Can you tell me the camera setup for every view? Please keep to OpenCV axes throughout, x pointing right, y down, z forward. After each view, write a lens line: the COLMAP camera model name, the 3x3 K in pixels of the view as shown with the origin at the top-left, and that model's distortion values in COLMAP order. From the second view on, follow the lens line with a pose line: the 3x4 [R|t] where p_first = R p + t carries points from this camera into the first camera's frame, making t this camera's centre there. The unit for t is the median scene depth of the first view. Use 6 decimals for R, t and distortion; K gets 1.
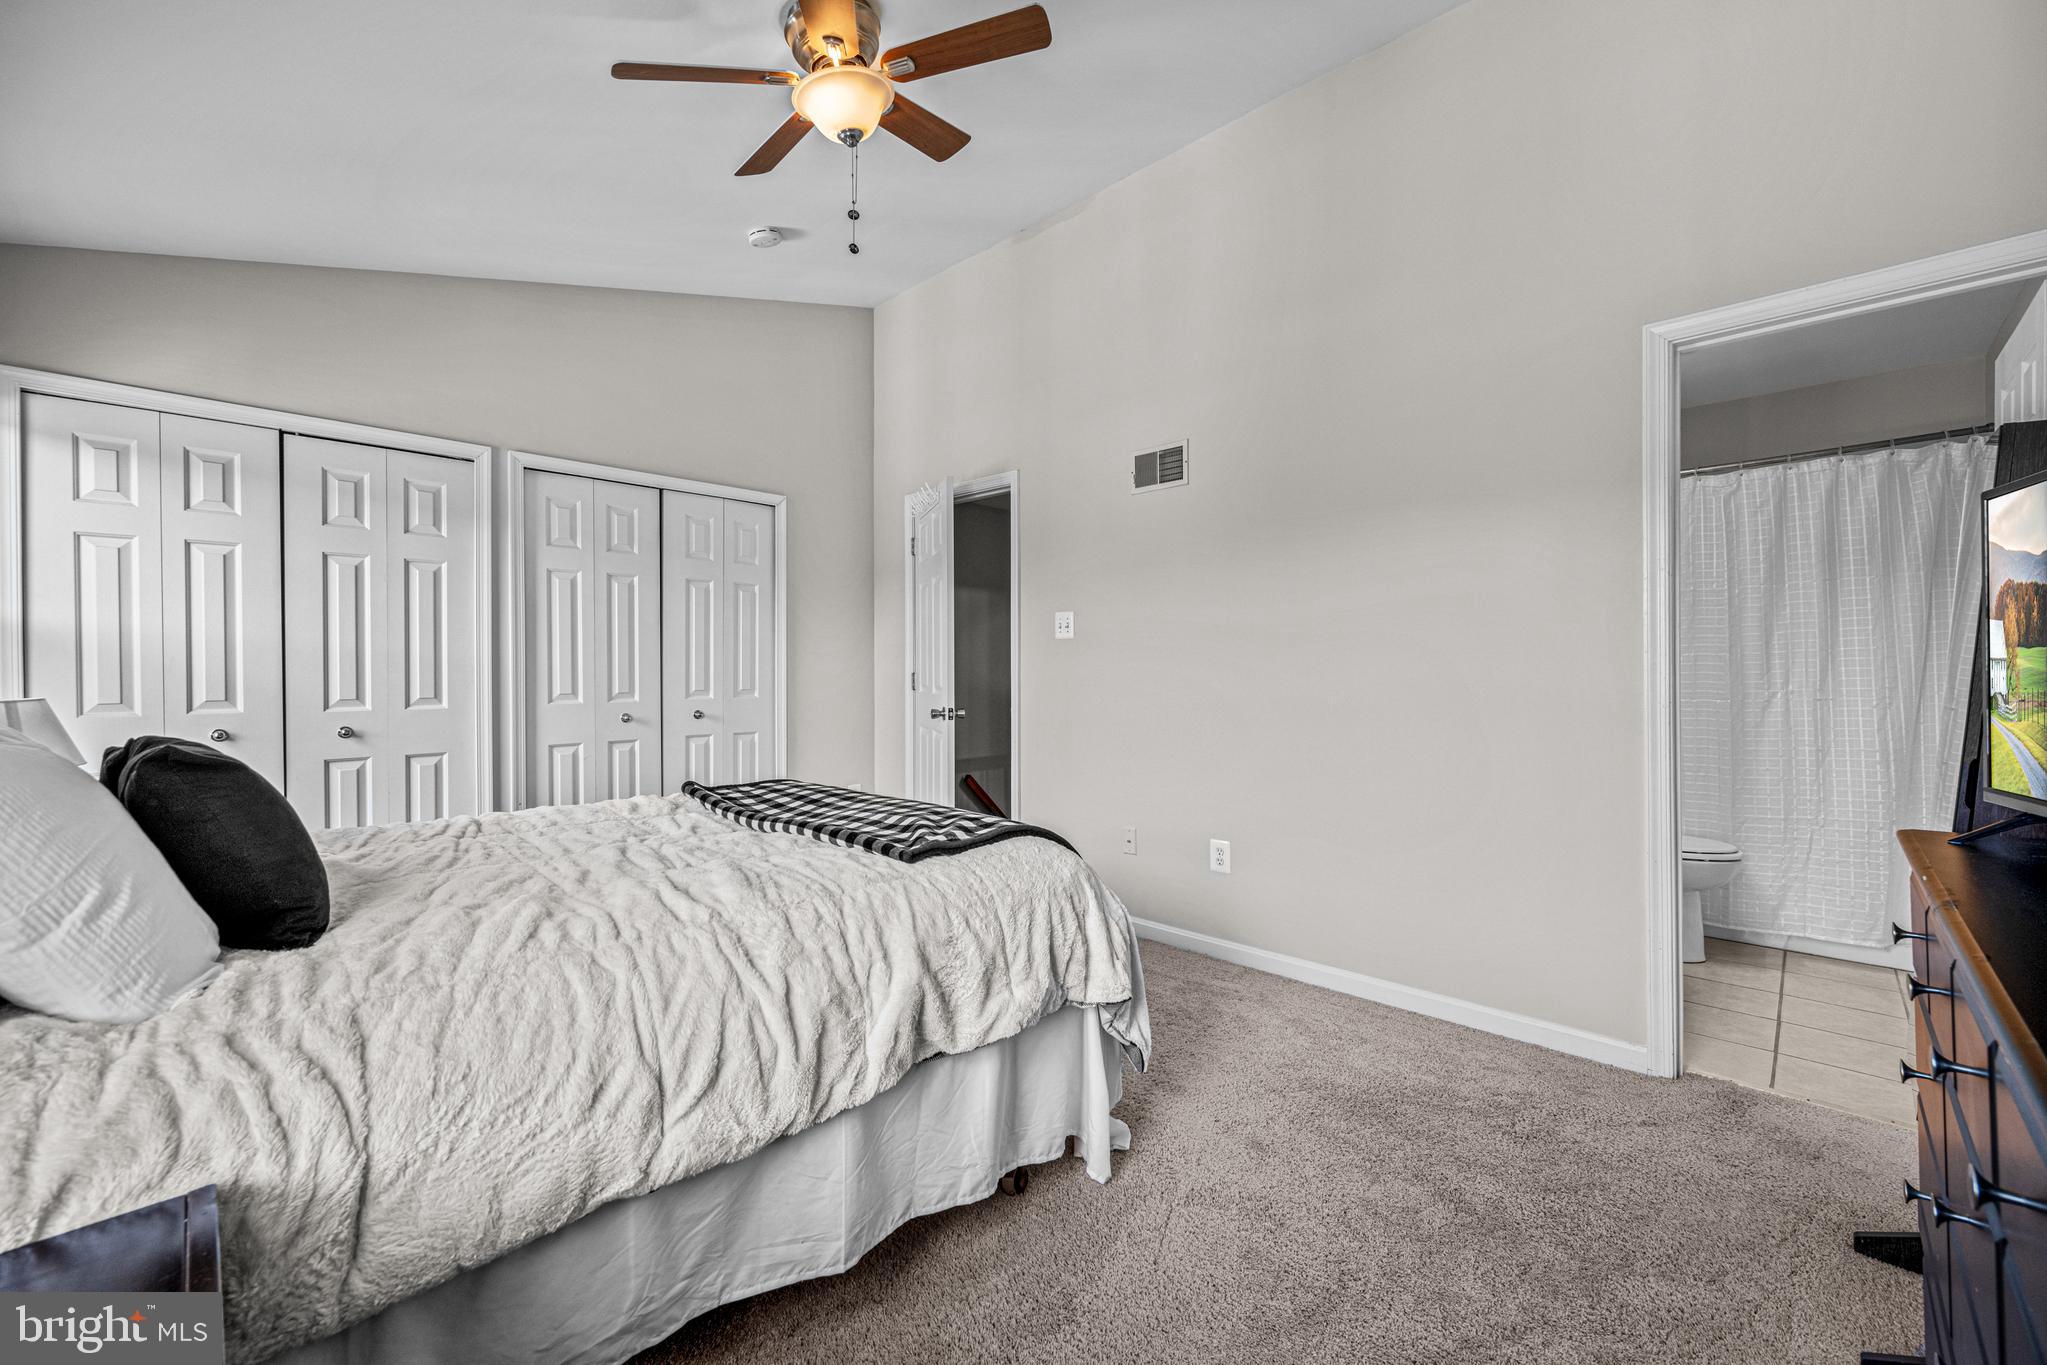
lens RADIAL K [[834.7, 0, 1026.3], [0, 834.7, 638.9], [0, 0, 1]] dist [0.000185, 0.000122]
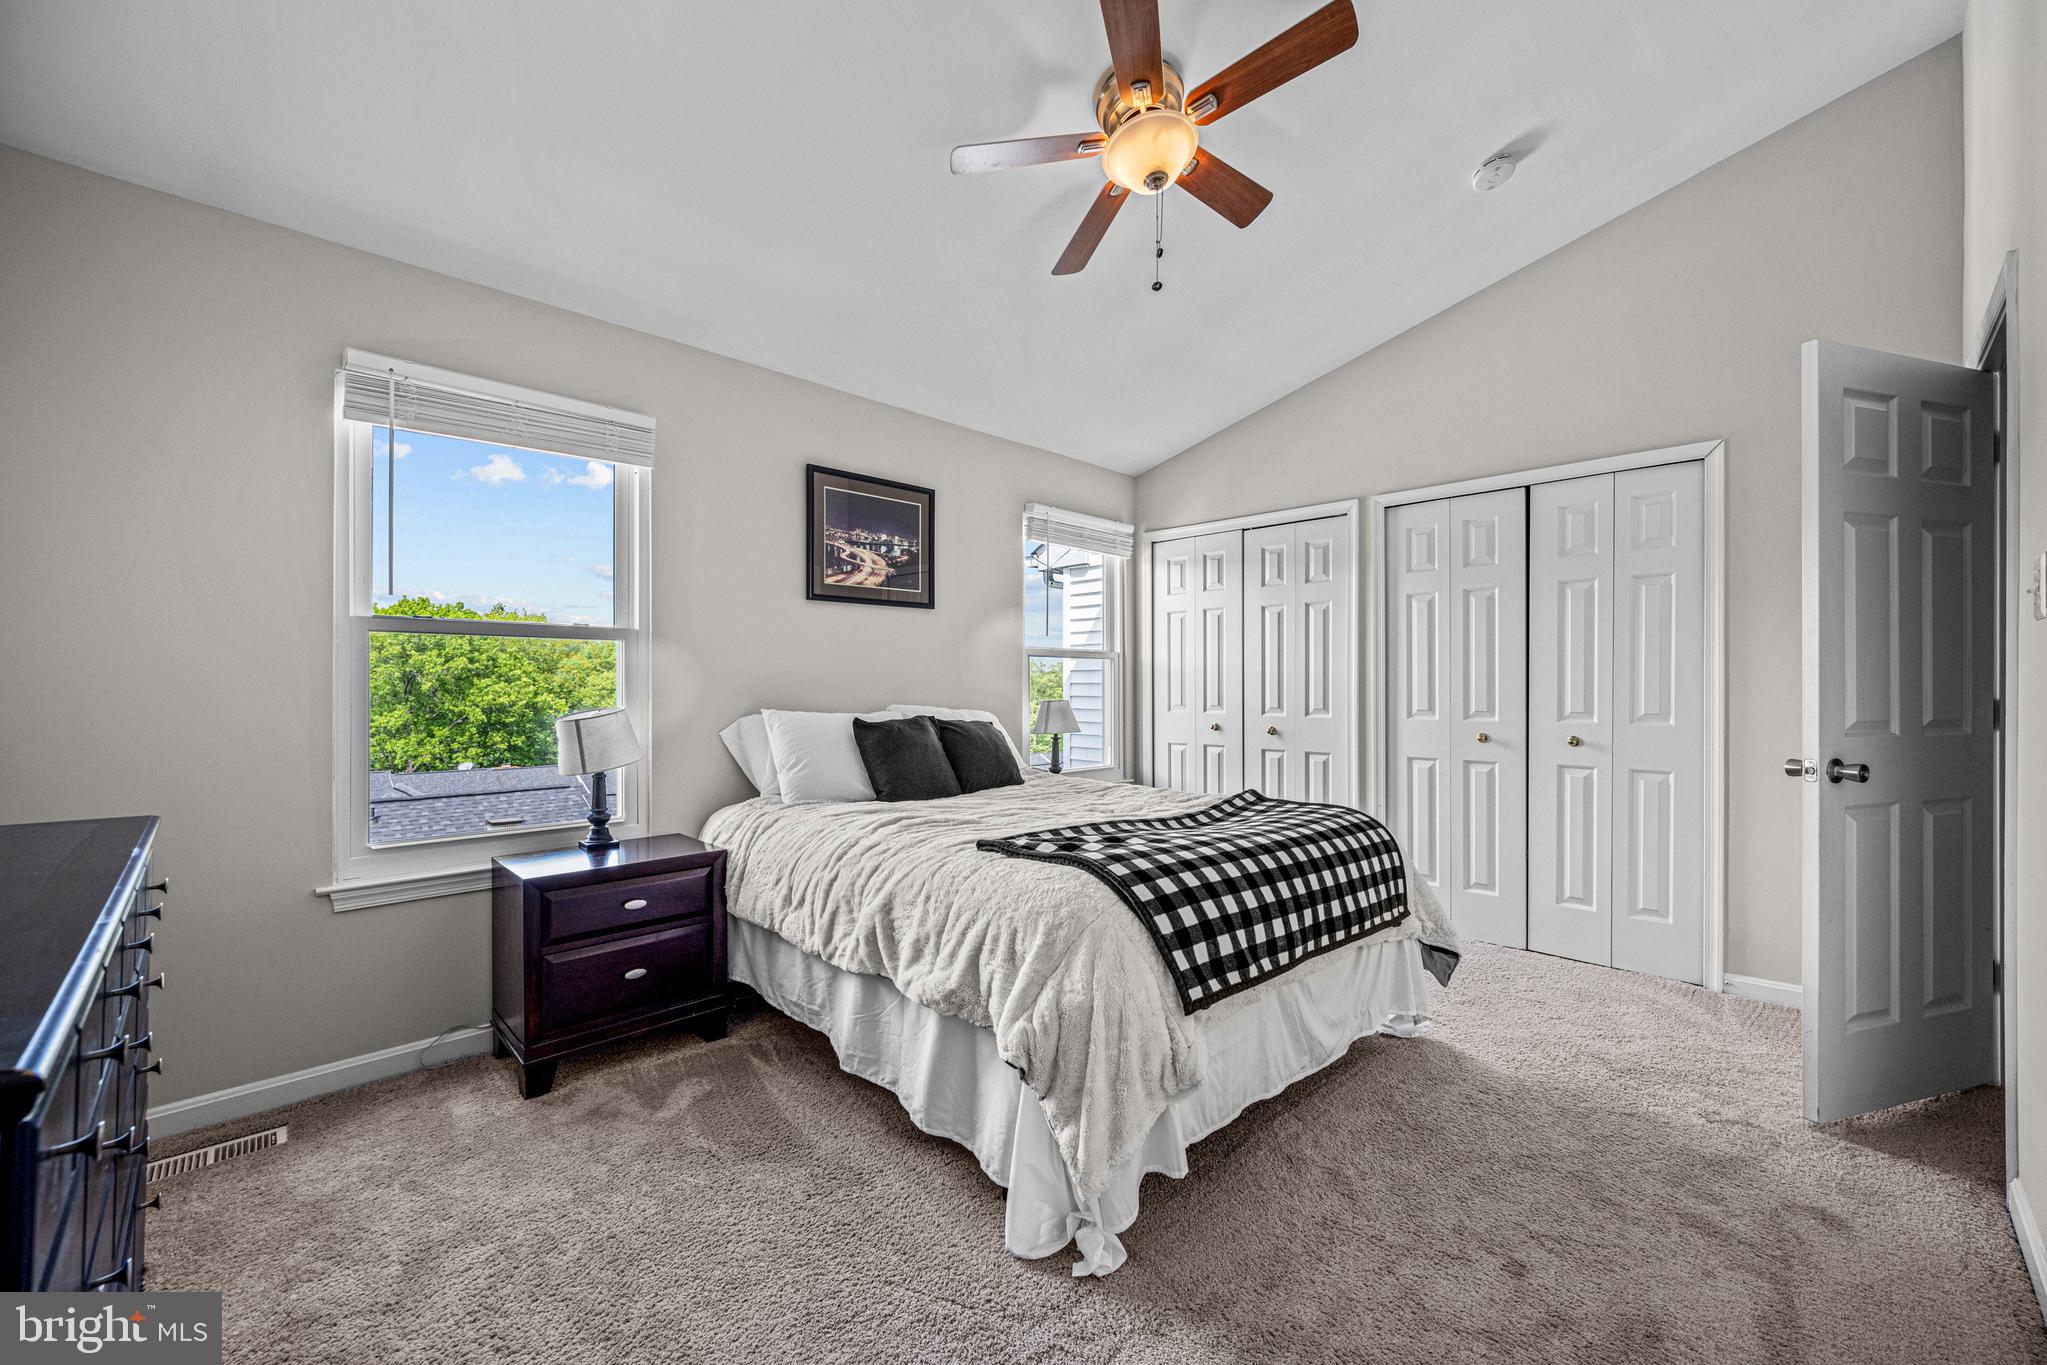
lens RADIAL K [[827.8, 0, 1024.5], [0, 827.8, 654.4], [0, 0, 1]] dist [-0.004252, -0.000674]
pose [[-0.038124, -0.034188, -0.998688, 0.811317], [0.036790, 0.998689, -0.035592, 0.022476], [0.998596, -0.038099, -0.036817, 0.850445]]
